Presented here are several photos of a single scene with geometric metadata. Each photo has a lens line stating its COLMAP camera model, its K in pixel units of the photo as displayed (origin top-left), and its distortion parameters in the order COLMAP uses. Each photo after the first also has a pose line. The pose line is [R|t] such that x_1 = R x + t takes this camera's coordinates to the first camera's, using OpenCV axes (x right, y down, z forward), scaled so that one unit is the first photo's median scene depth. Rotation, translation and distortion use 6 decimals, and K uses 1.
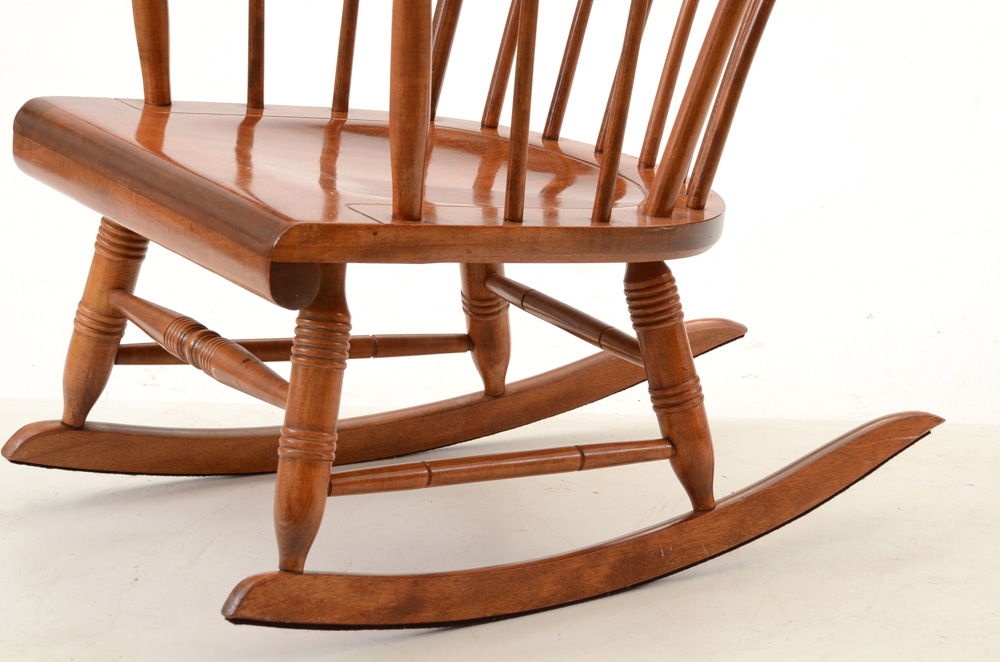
lens RADIAL K [[3707.4, 0, 500.0], [0, 3707.4, 331.0], [0, 0, 1]] dist [1.205025, 3.581525]
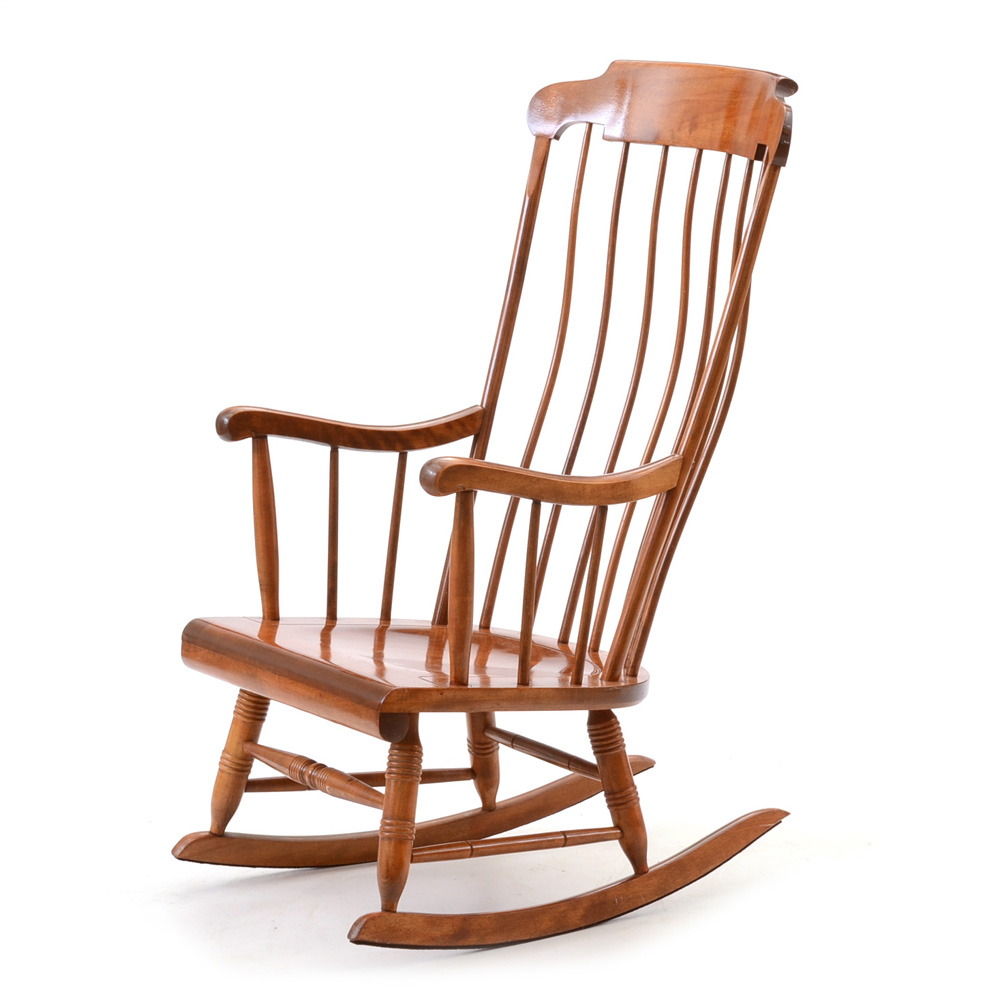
lens RADIAL K [[4370.3, 0, 500.0], [0, 4370.3, 500.0], [0, 0, 1]] dist [0.808104, -2.918801]
pose [[0.997504, -0.021101, 0.067387, -0.120405], [0.026910, 0.995888, -0.086505, 0.049117], [-0.065285, 0.088102, 0.993970, -0.798798]]
